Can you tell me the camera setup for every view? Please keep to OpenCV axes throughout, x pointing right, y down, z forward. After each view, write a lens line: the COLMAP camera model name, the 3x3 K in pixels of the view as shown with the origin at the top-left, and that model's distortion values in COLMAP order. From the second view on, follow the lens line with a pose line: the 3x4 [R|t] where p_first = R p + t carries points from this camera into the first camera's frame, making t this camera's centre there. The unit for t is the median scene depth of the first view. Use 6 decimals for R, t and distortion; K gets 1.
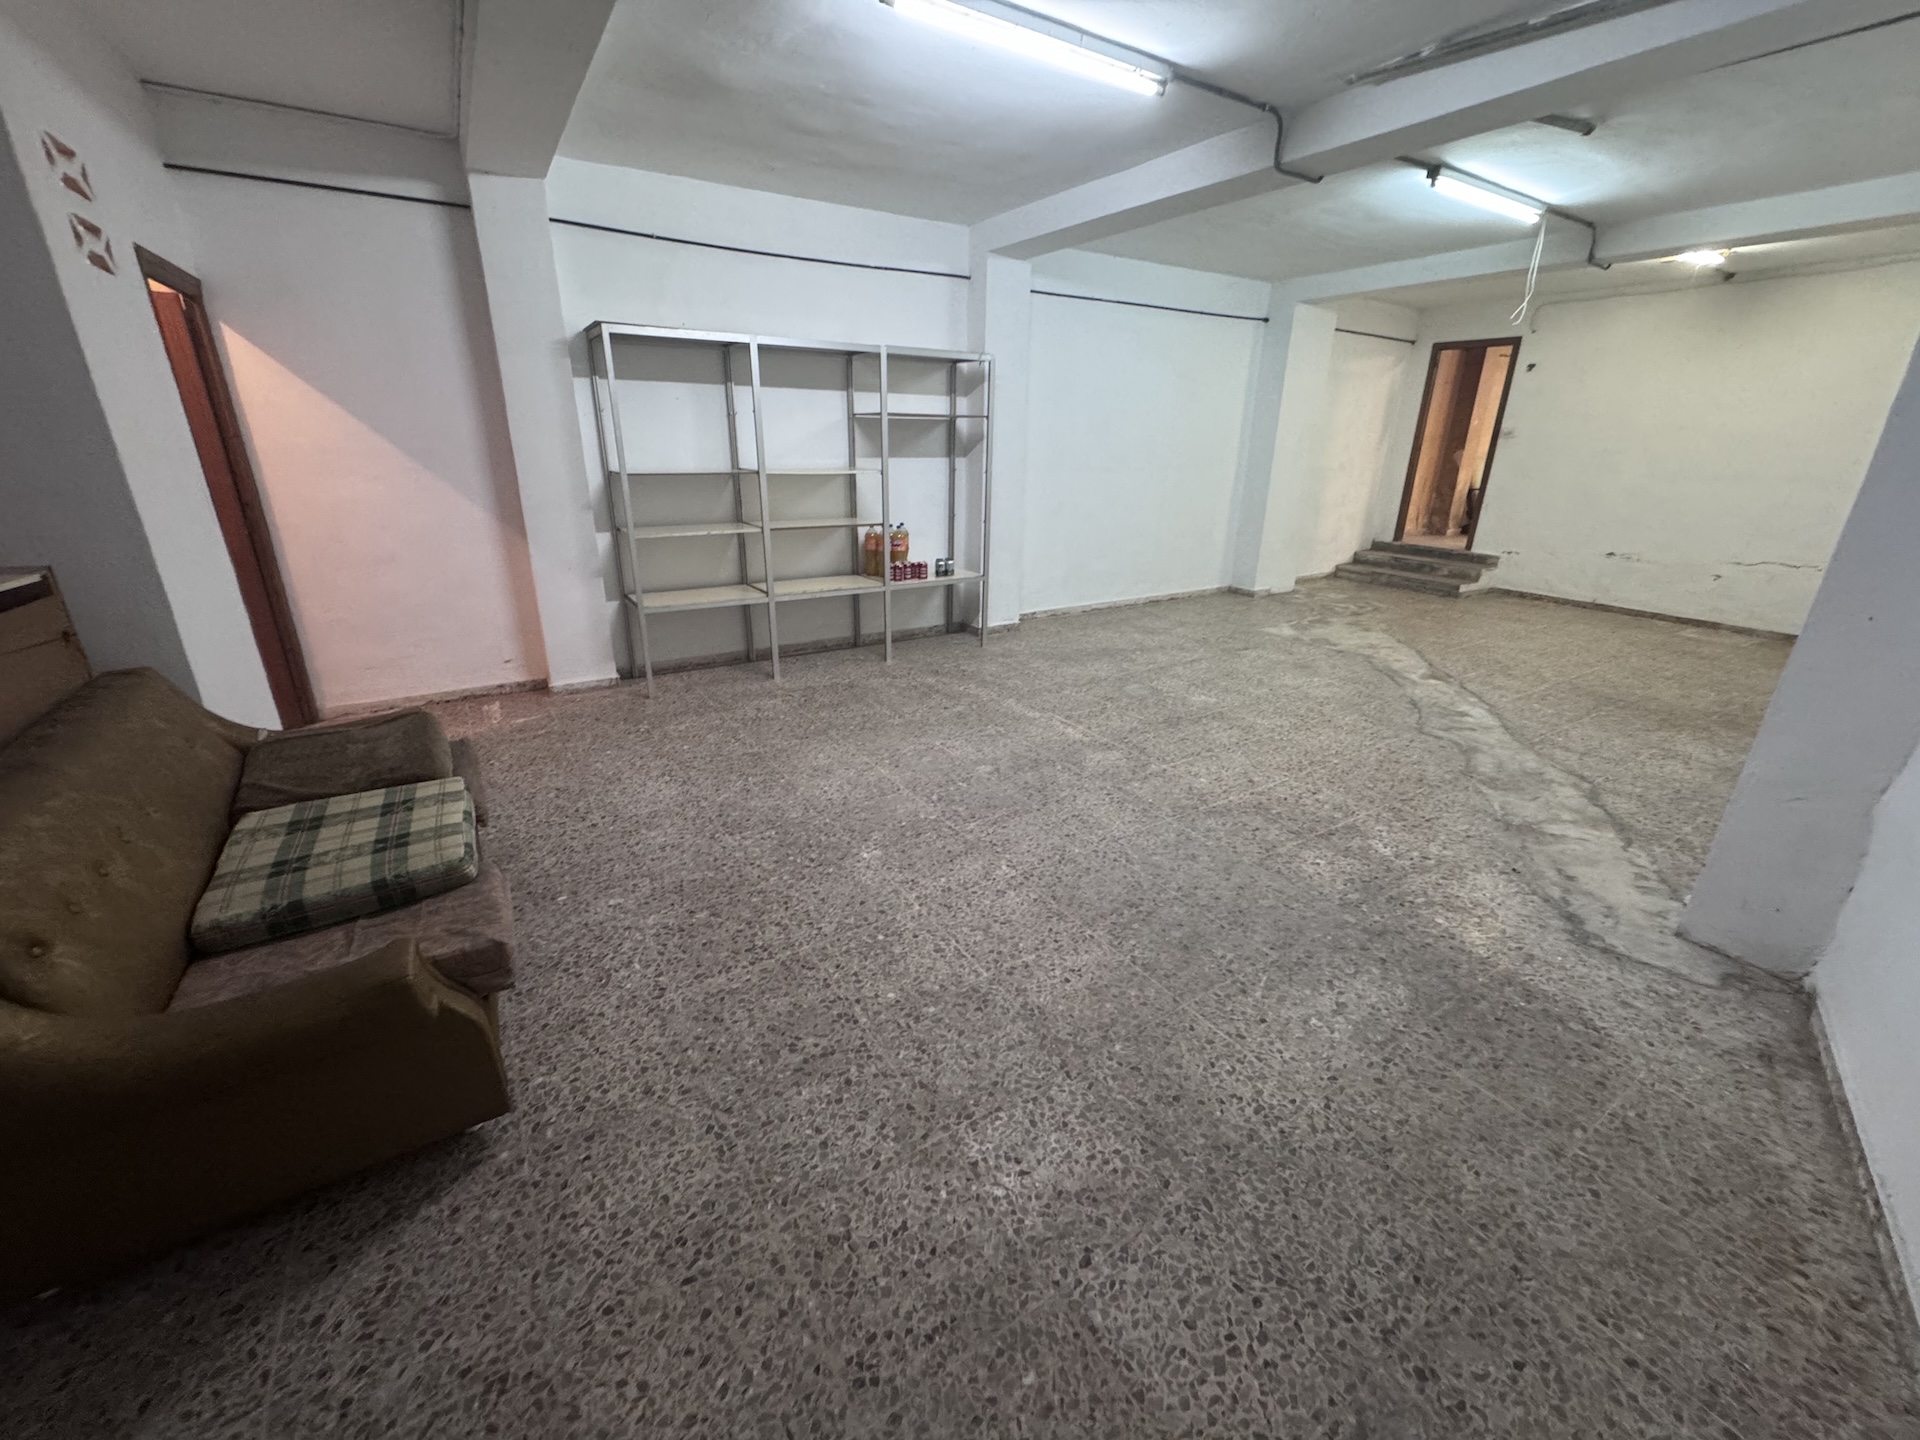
lens RADIAL K [[766.4, 0, 962.7], [0, 766.4, 714.8], [0, 0, 1]] dist [-0.005956, 0.001172]
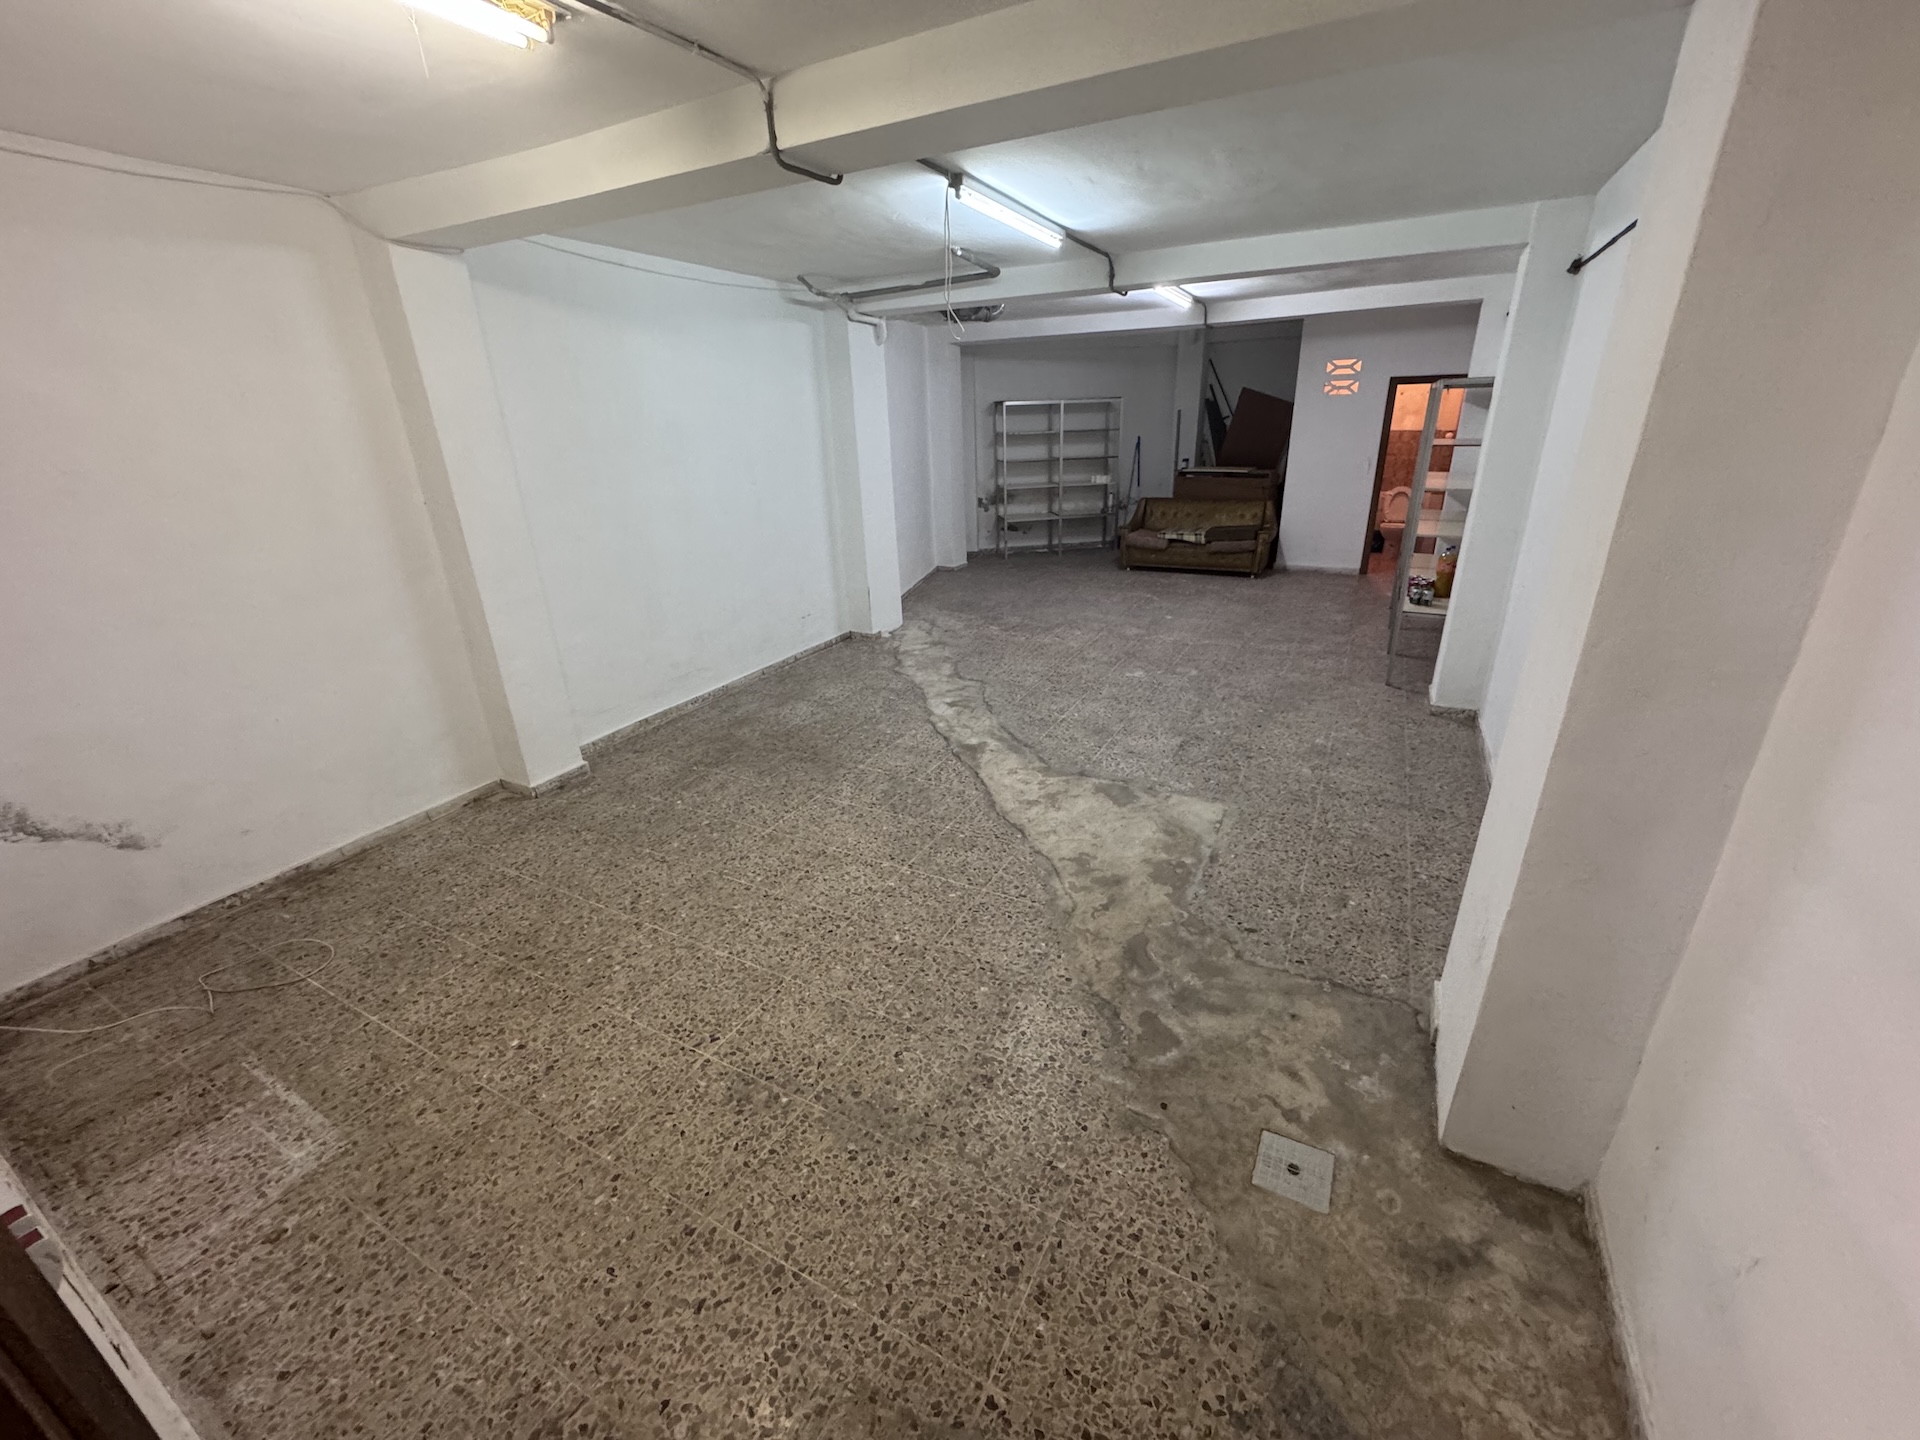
lens RADIAL K [[766.4, 0, 962.7], [0, 766.4, 714.8], [0, 0, 1]] dist [-0.005956, 0.001172]
pose [[-0.874446, 0.191392, -0.445773, 1.225728], [-0.150066, 0.767100, 0.623729, -0.765931], [0.461329, 0.612312, -0.642067, 1.859499]]
